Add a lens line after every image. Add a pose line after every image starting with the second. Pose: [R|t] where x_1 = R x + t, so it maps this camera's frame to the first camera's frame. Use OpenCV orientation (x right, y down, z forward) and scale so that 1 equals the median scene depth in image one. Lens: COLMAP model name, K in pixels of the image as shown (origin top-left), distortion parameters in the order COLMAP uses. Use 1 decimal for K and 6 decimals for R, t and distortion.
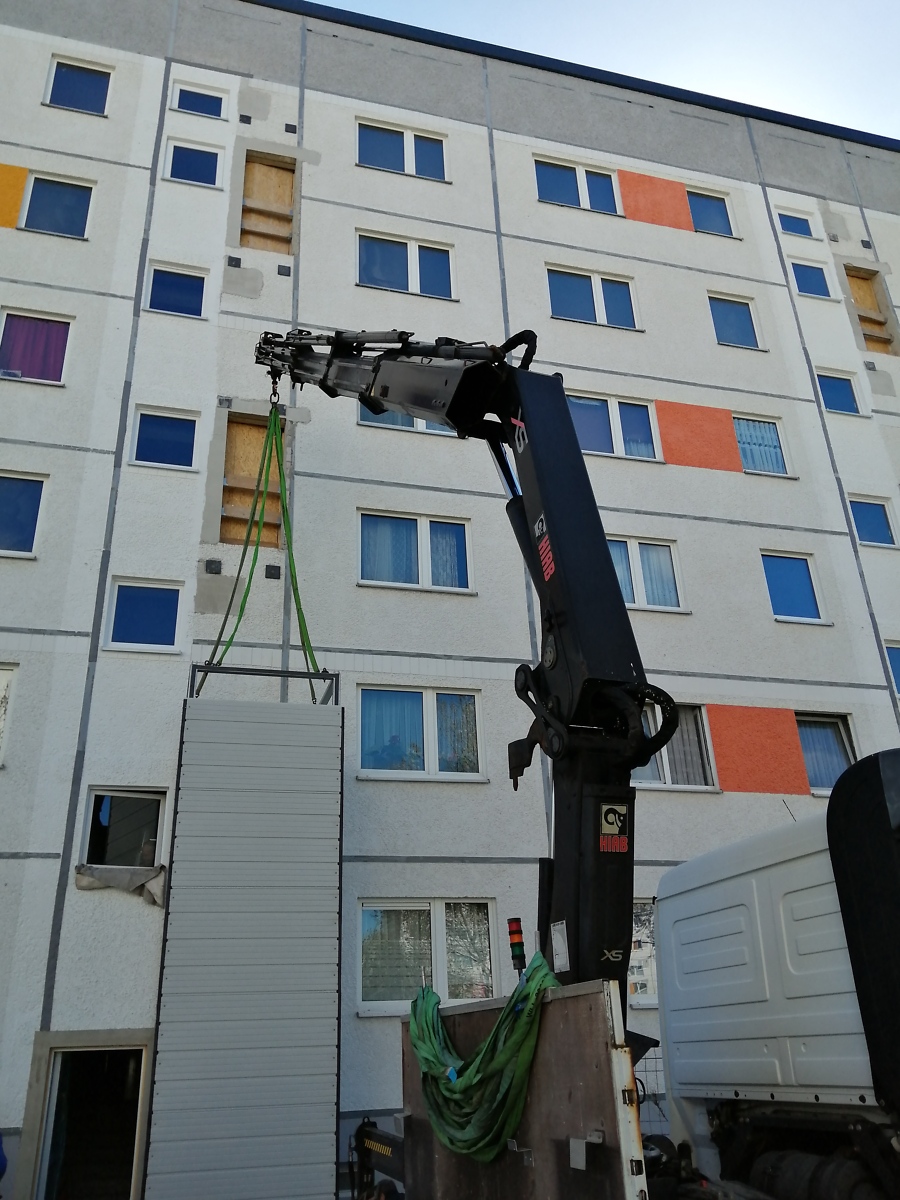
lens RADIAL K [[949.2, 0, 444.0], [0, 949.2, 600.8], [0, 0, 1]] dist [0.012878, -0.038764]
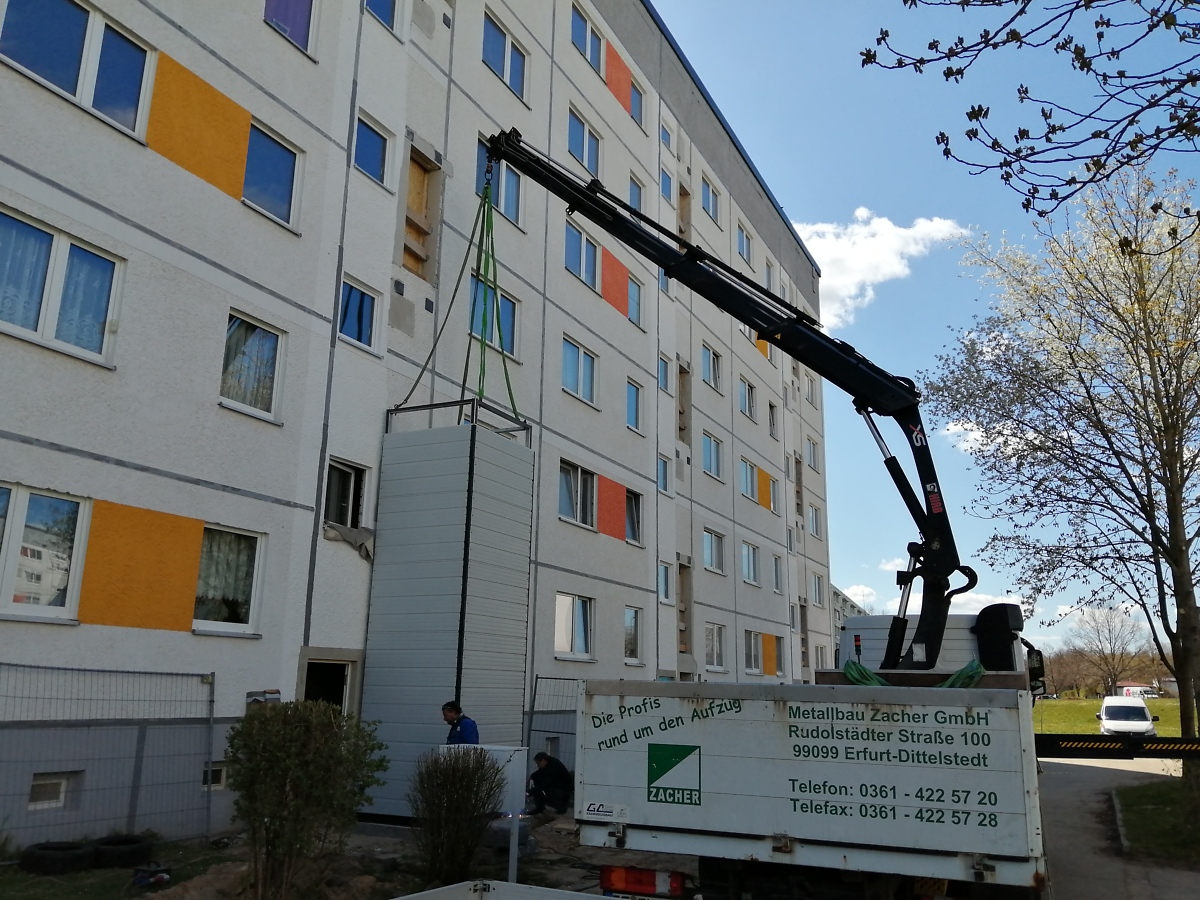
lens RADIAL K [[949.2, 0, 601.3], [0, 949.2, 450.1], [0, 0, 1]] dist [0.012878, -0.038764]
pose [[0.660886, 0.227932, 0.715036, -0.859154], [-0.361324, 0.931708, 0.036960, 0.018085], [-0.657780, -0.282786, 0.698110, -0.048356]]
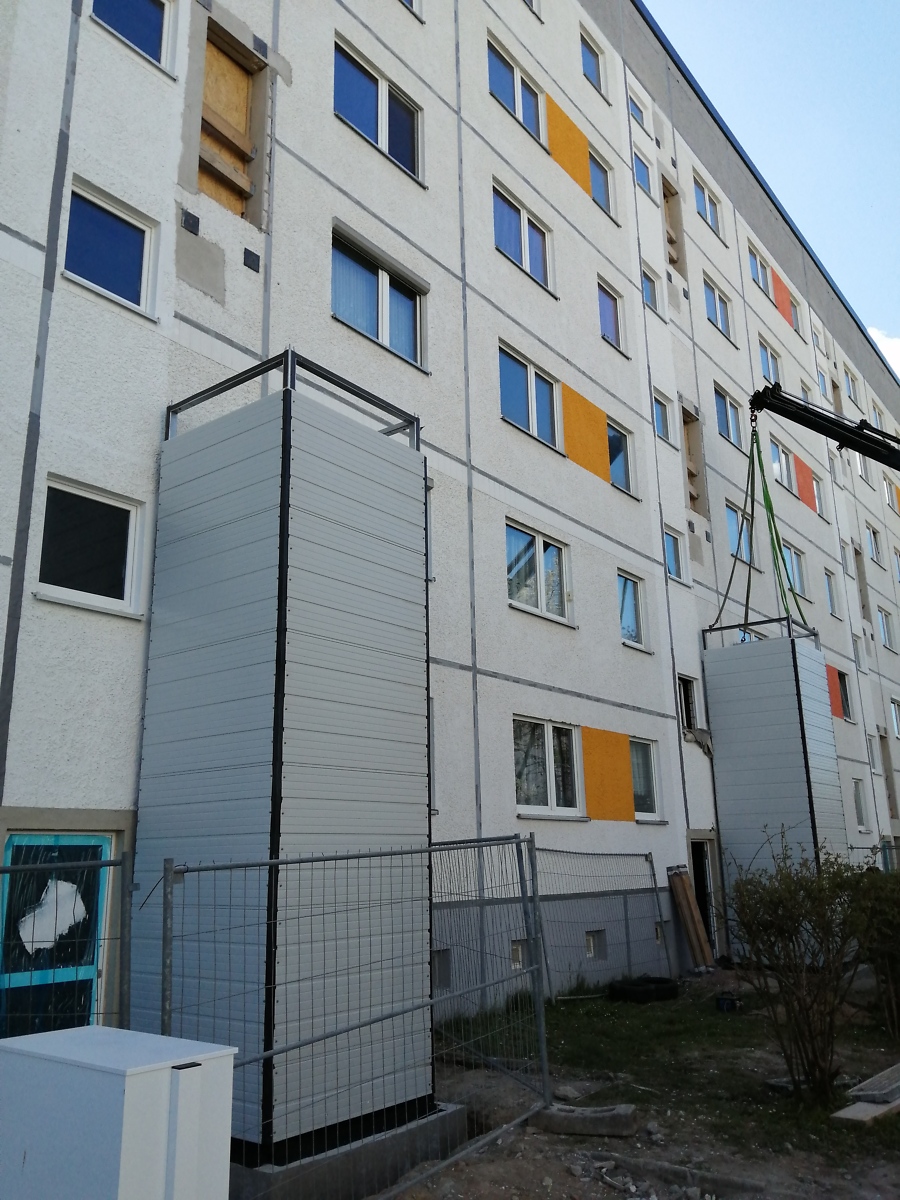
lens RADIAL K [[949.2, 0, 441.4], [0, 949.2, 600.2], [0, 0, 1]] dist [0.012878, -0.038764]
pose [[0.800202, 0.178010, 0.572703, -0.445763], [-0.268172, 0.960353, 0.076200, 0.134670], [-0.536433, -0.214558, 0.816214, 0.233260]]
